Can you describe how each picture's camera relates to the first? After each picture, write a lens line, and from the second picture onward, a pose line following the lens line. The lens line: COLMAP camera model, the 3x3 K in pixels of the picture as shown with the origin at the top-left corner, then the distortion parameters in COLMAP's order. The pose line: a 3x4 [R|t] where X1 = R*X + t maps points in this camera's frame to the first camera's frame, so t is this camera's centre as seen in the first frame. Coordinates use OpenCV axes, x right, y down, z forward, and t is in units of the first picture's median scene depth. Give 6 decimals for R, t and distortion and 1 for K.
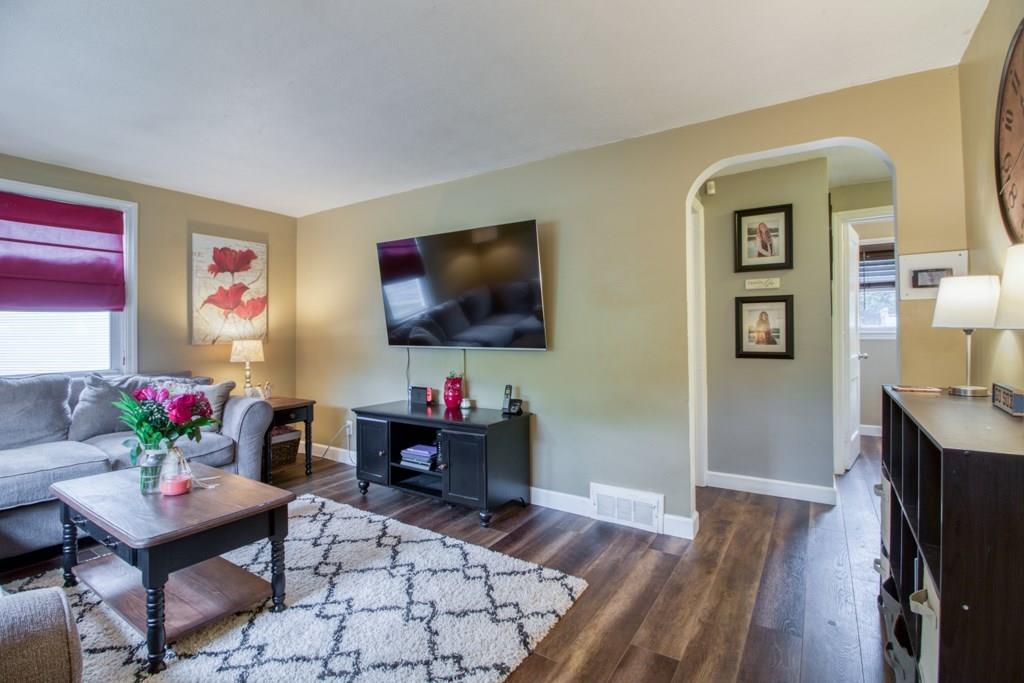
lens RADIAL K [[471.6, 0, 513.6], [0, 471.6, 337.4], [0, 0, 1]] dist [0.003938, -0.002260]
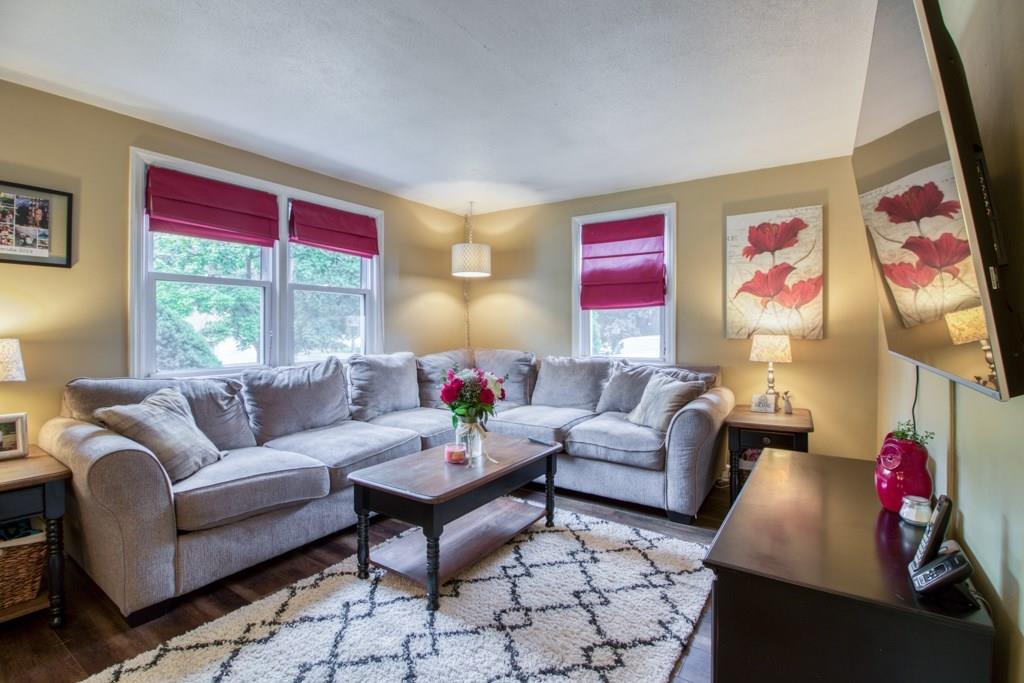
lens RADIAL K [[471.6, 0, 514.3], [0, 471.6, 331.7], [0, 0, 1]] dist [0.003938, -0.002260]
pose [[0.004657, 0.004171, -0.999980, 0.231394], [-0.014120, 0.999892, 0.004105, 0.004367], [0.999889, 0.014100, 0.004716, 0.578583]]
